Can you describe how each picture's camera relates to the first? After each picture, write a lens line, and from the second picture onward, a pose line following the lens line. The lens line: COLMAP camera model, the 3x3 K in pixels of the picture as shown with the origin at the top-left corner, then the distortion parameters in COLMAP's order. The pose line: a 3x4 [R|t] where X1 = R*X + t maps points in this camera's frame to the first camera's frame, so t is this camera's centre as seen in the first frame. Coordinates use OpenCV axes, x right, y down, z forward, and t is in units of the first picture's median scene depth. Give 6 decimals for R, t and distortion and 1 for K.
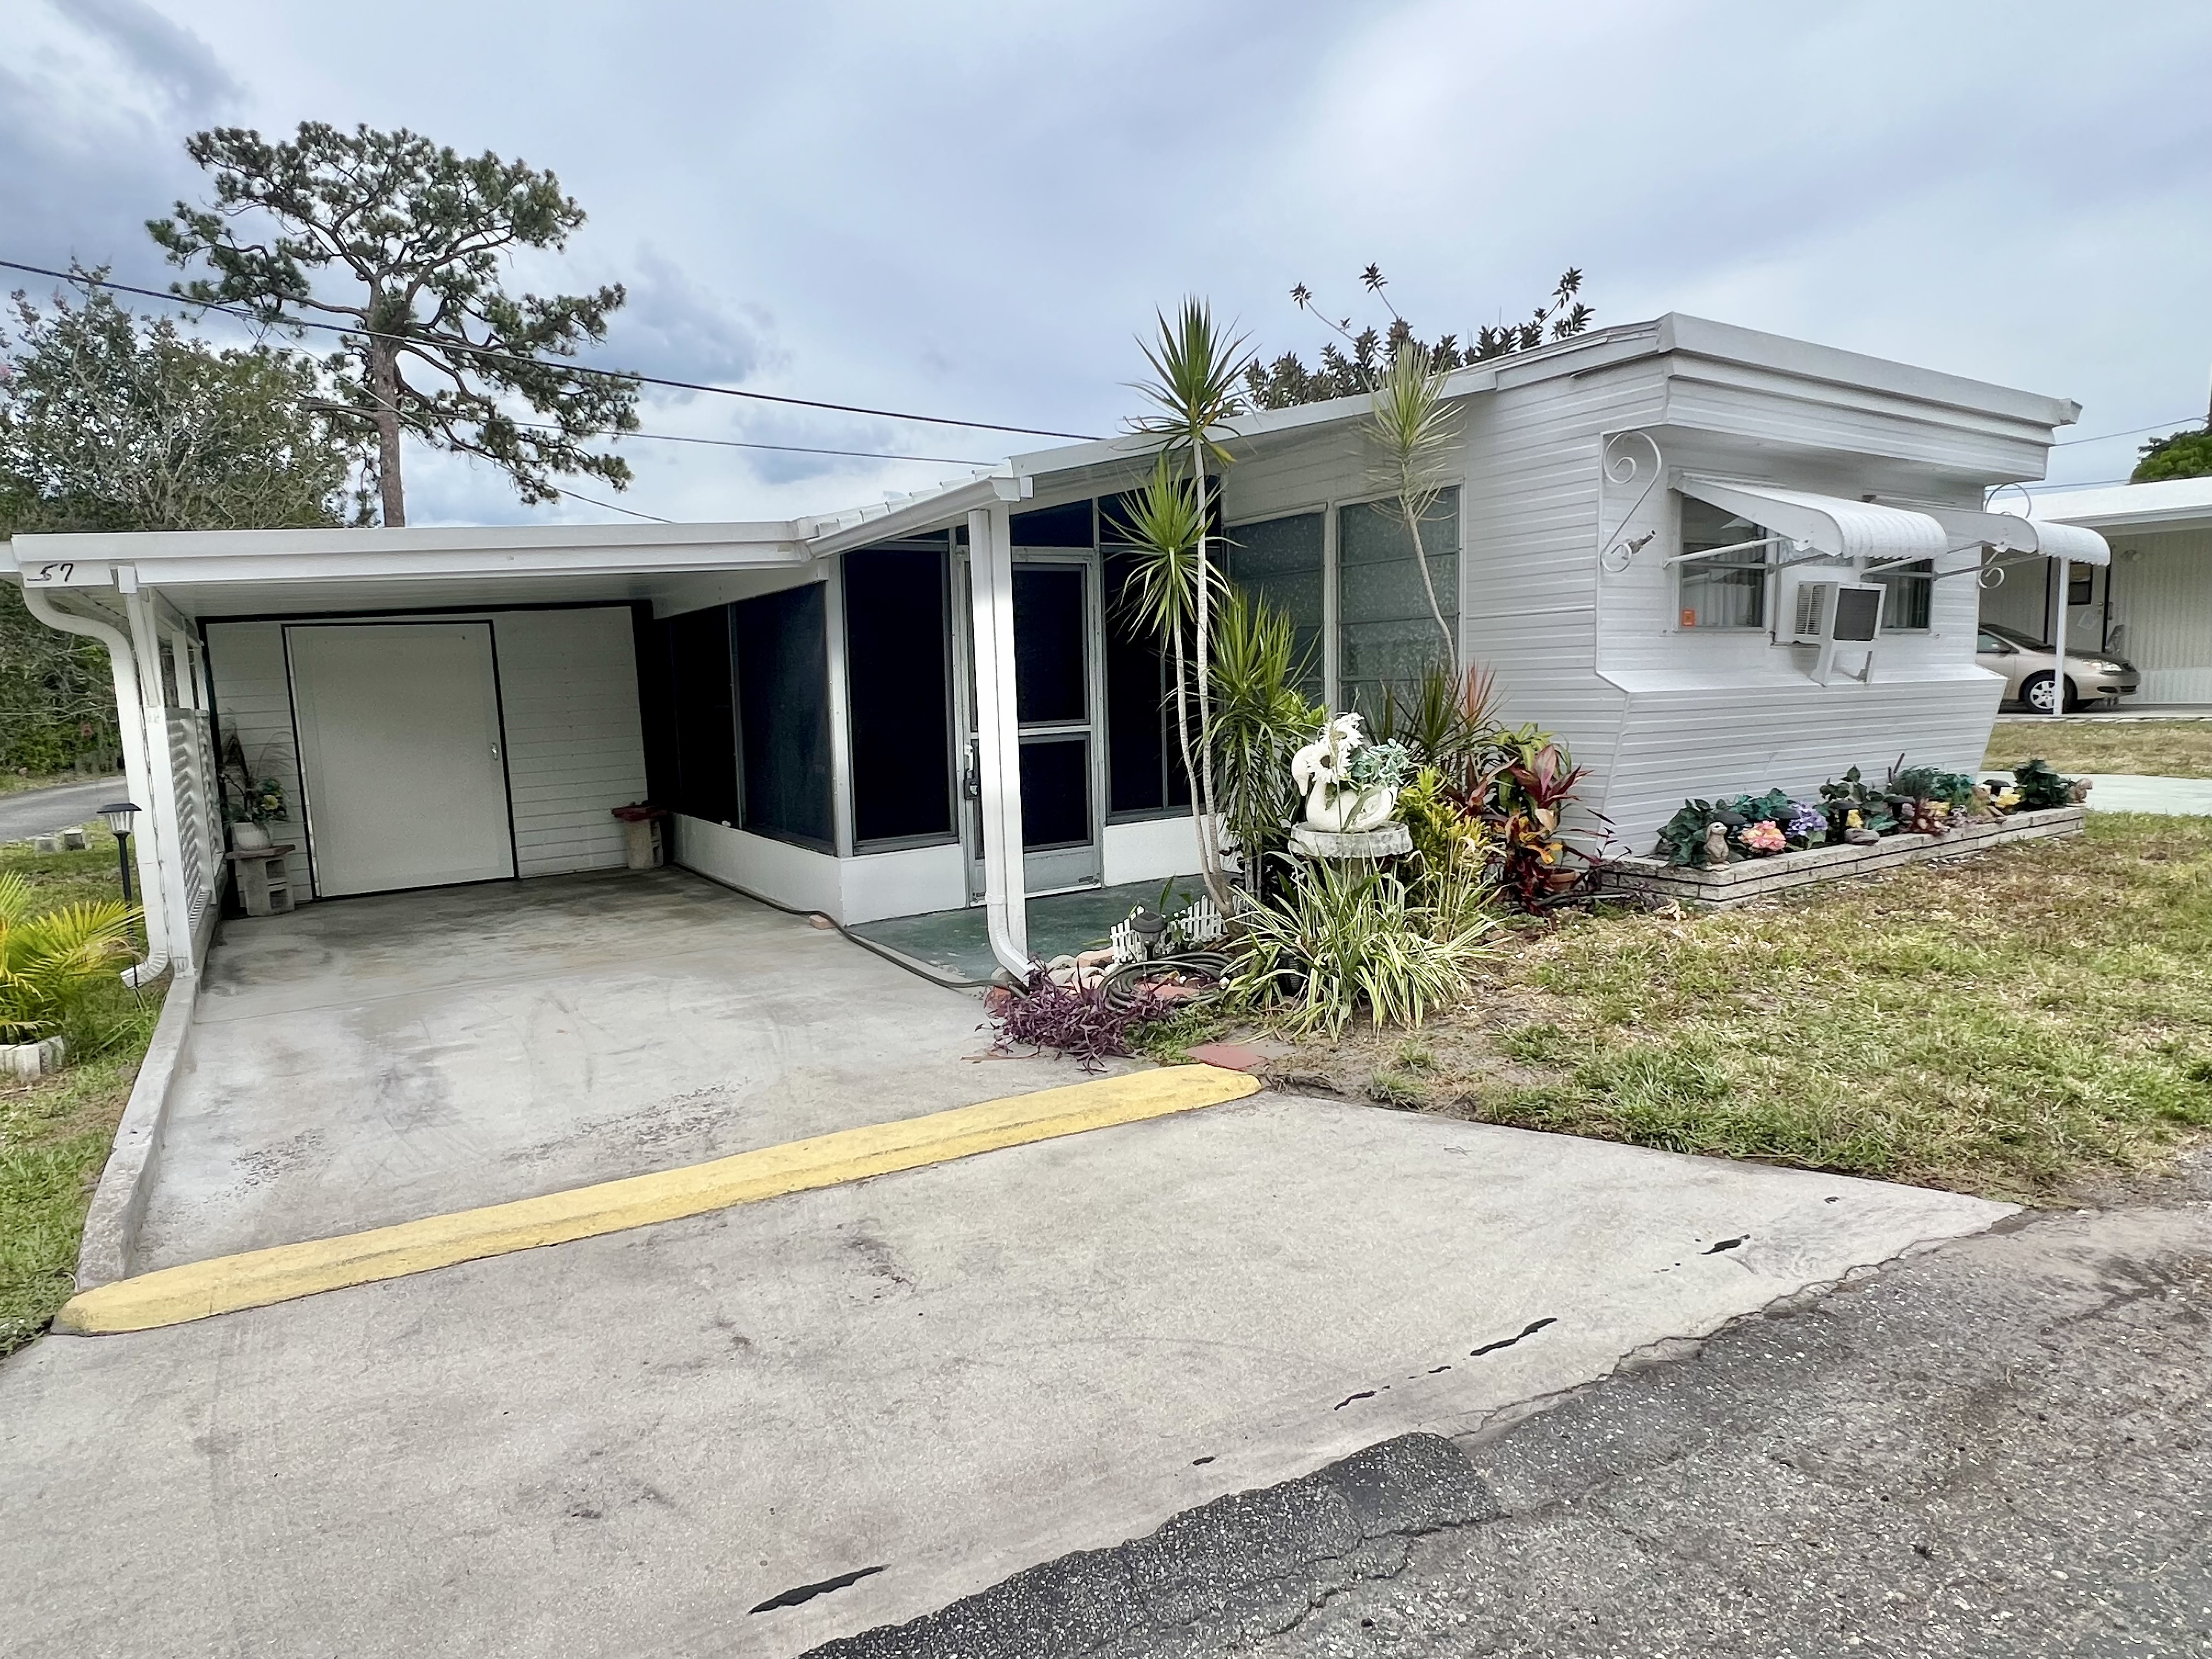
lens RADIAL K [[1303.3, 0, 1108.3], [0, 1303.3, 821.5], [0, 0, 1]] dist [-0.001687, 0.000069]
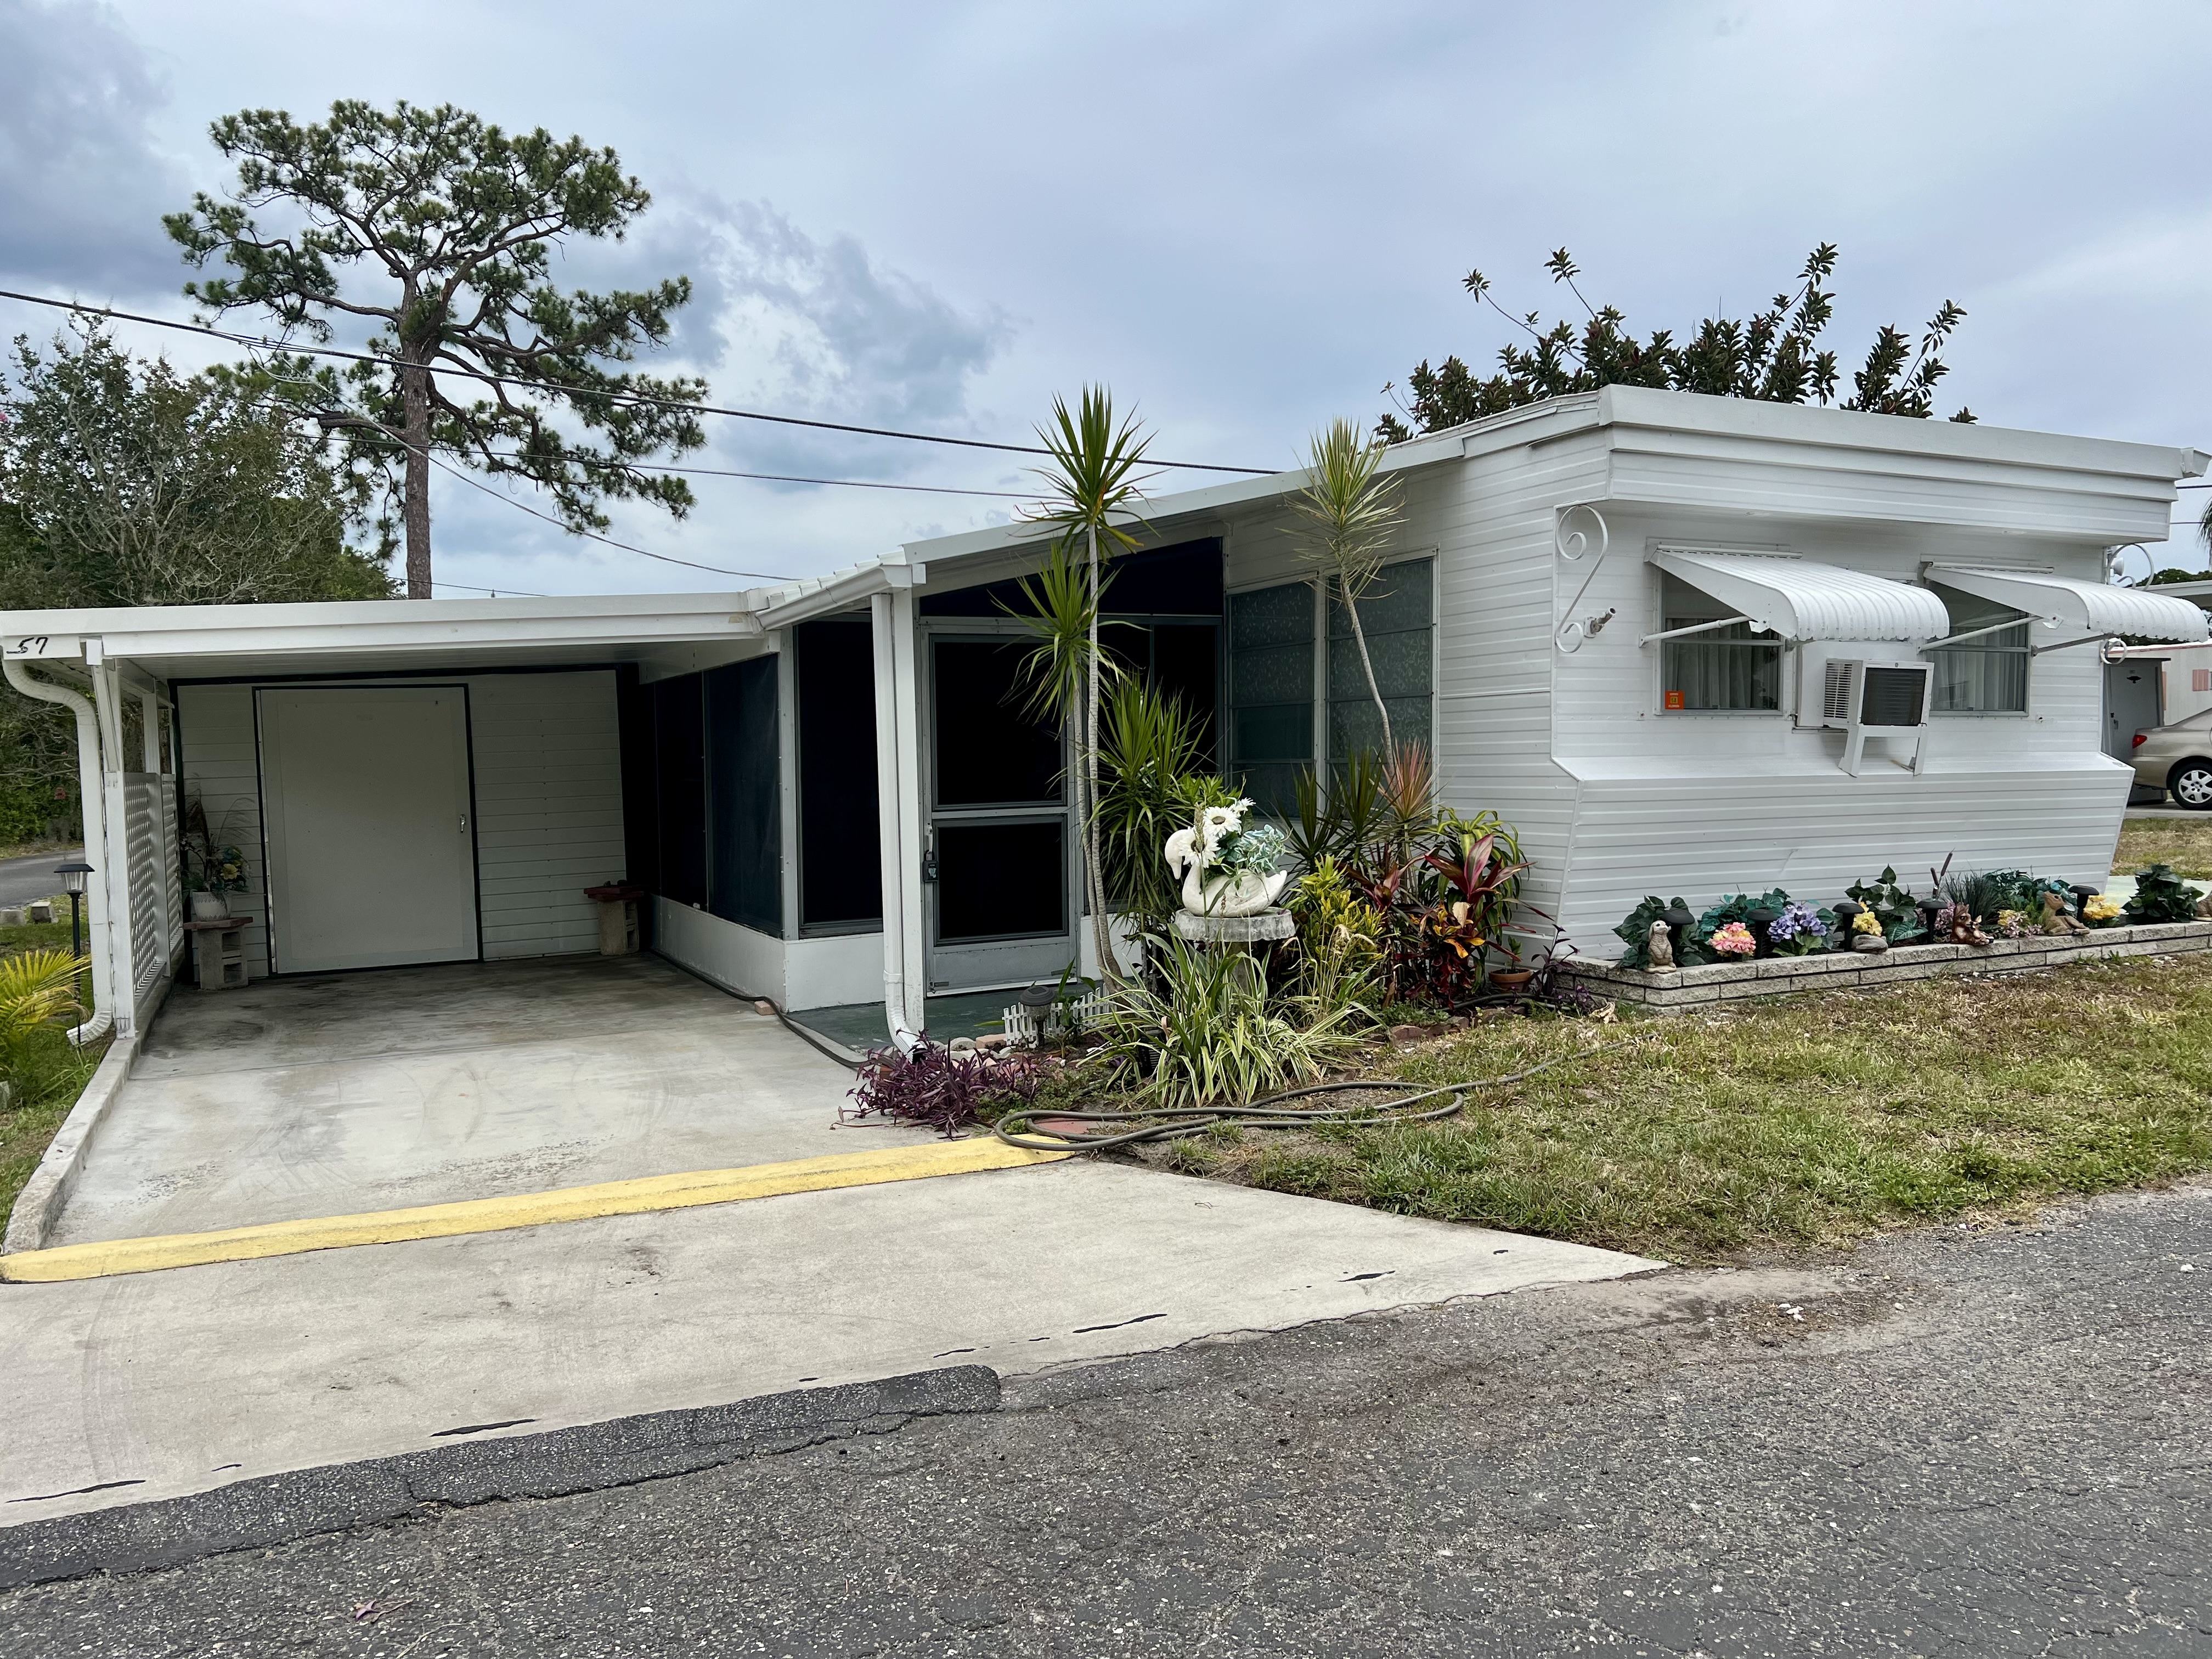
lens RADIAL K [[1680.1, 0, 1106.0], [0, 1680.1, 829.5], [0, 0, 1]] dist [0.049405, -0.053227]
pose [[0.993111, 0.018654, -0.115683, 0.167869], [-0.025606, 0.997935, -0.058904, 0.013428], [0.114345, 0.061460, 0.991538, -0.197617]]
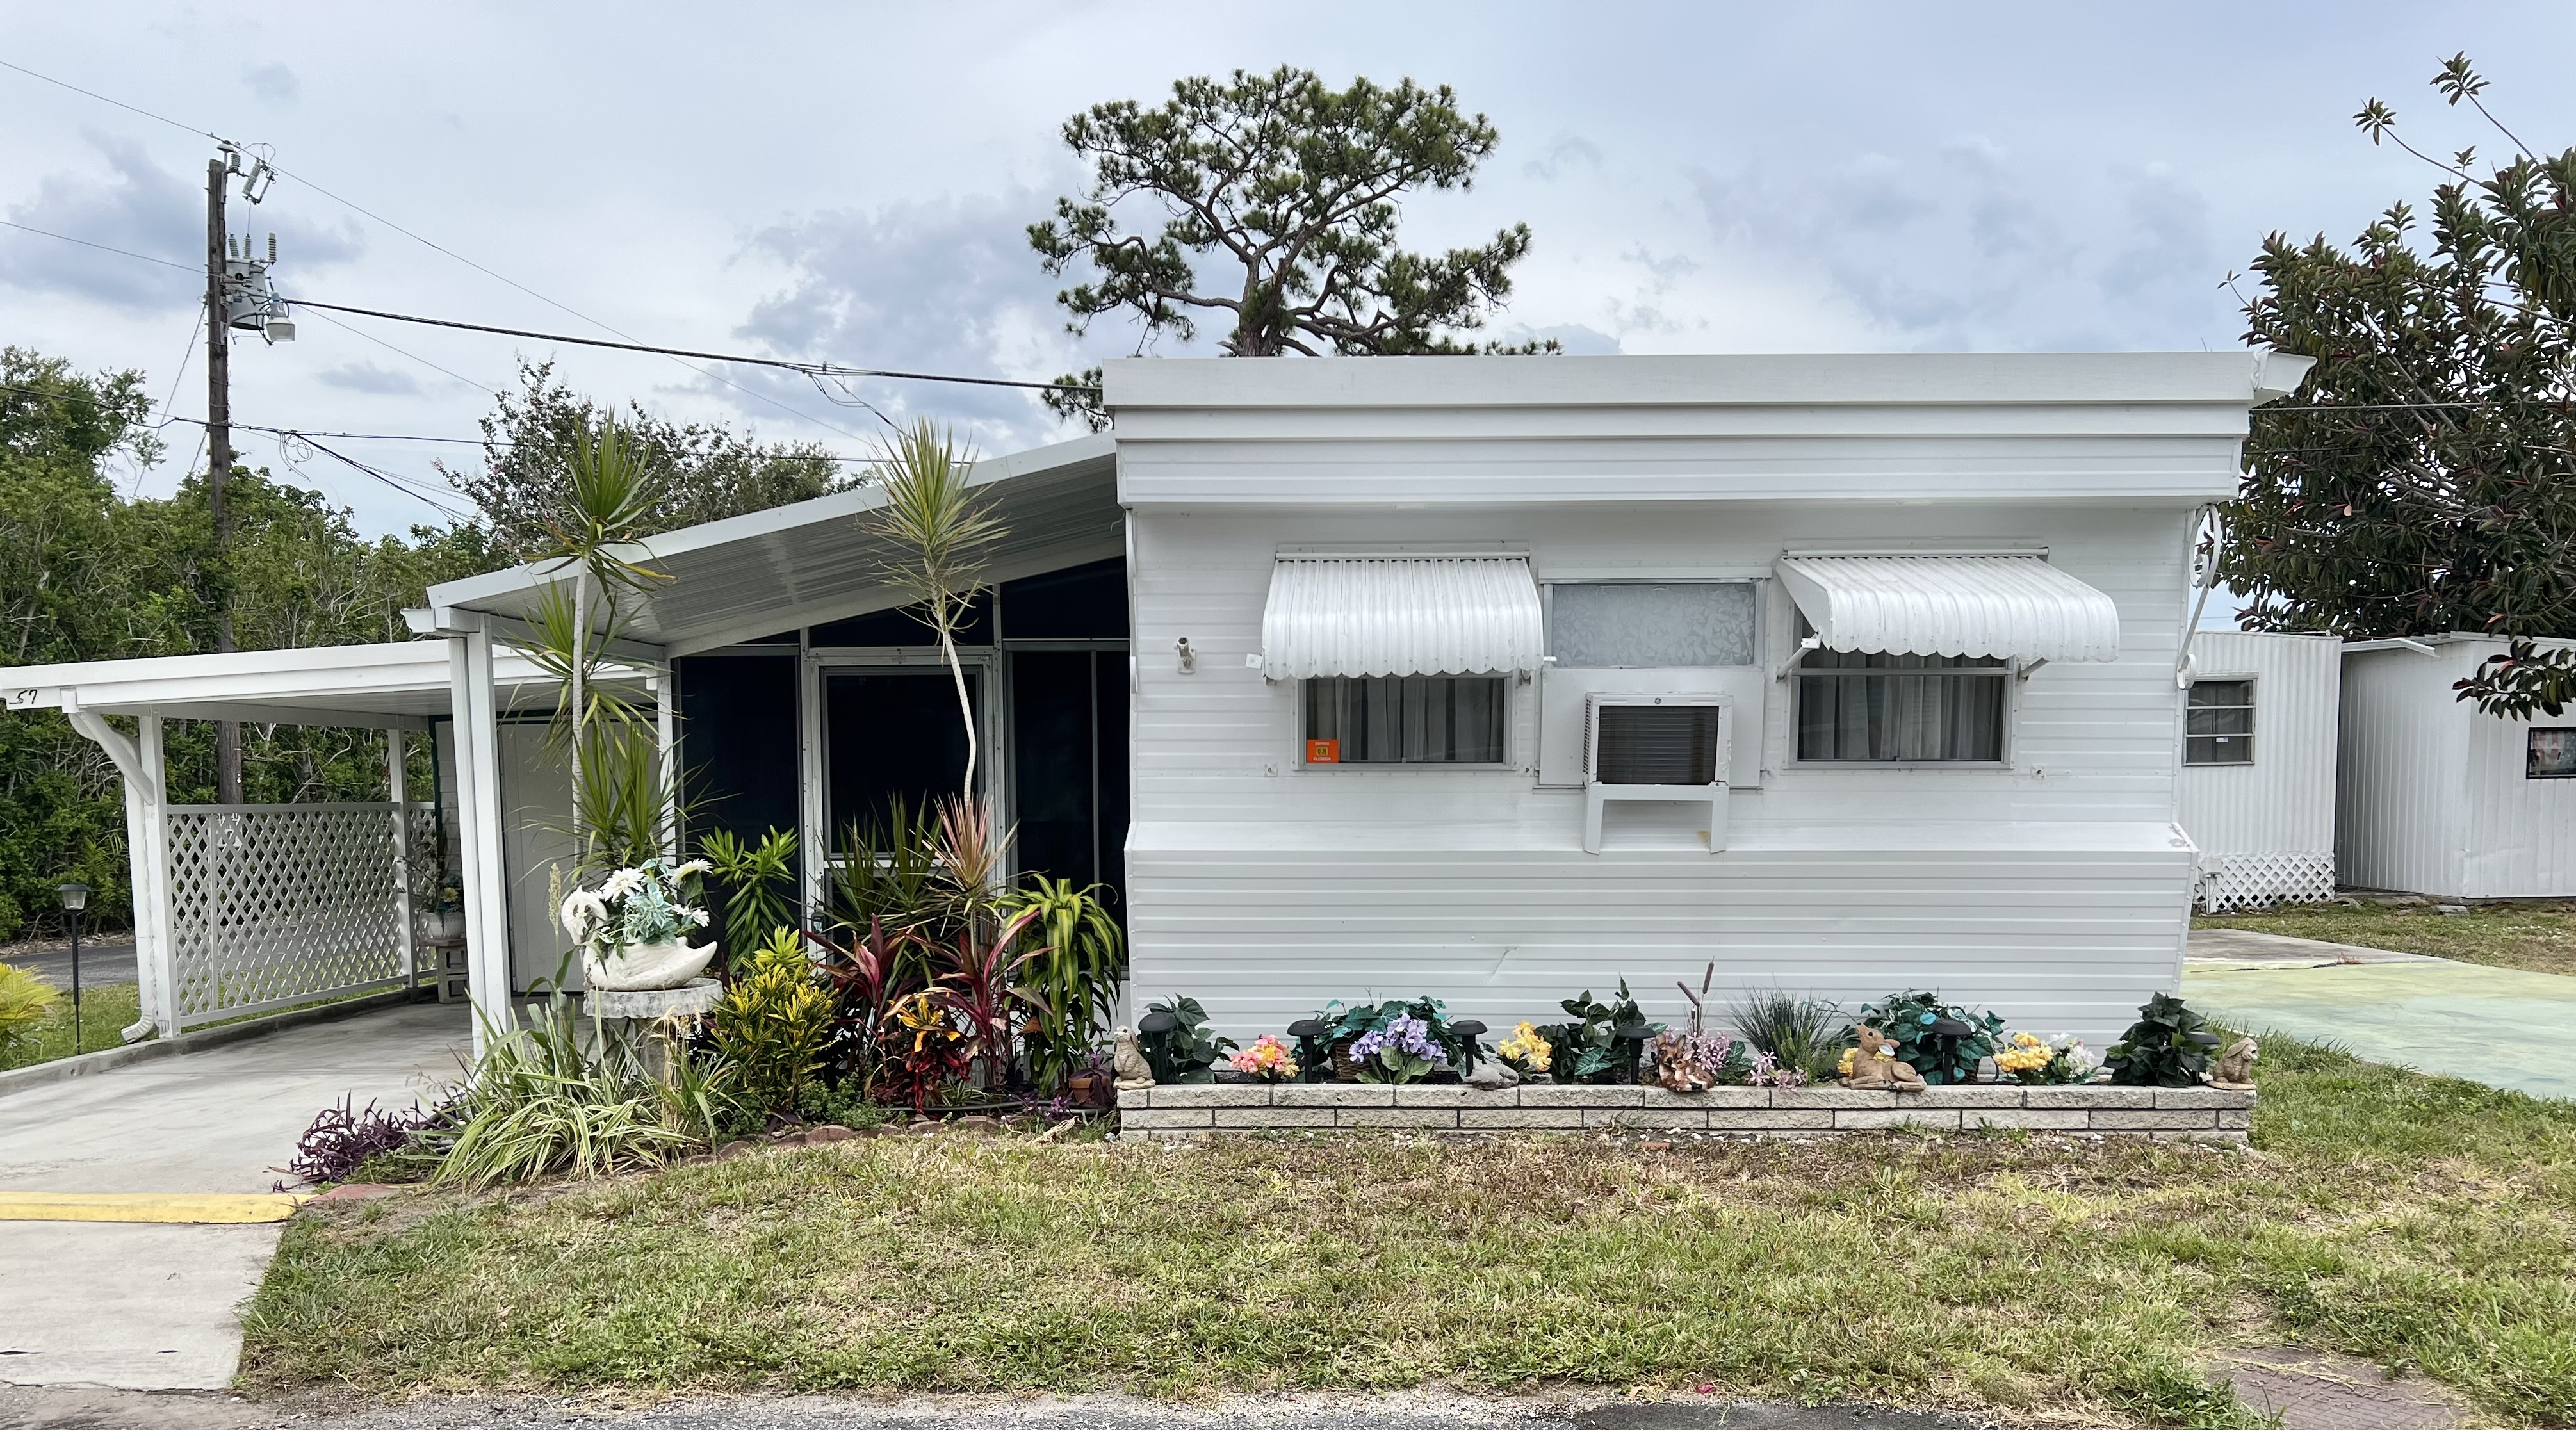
lens RADIAL K [[1967.9, 0, 1273.3], [0, 1967.9, 918.0], [0, 0, 1]] dist [0.099646, -0.135116]
pose [[0.823219, 0.064722, -0.564022, 0.942353], [-0.079727, 0.996815, -0.001980, -0.053043], [0.562098, 0.046598, 0.825757, 0.073354]]
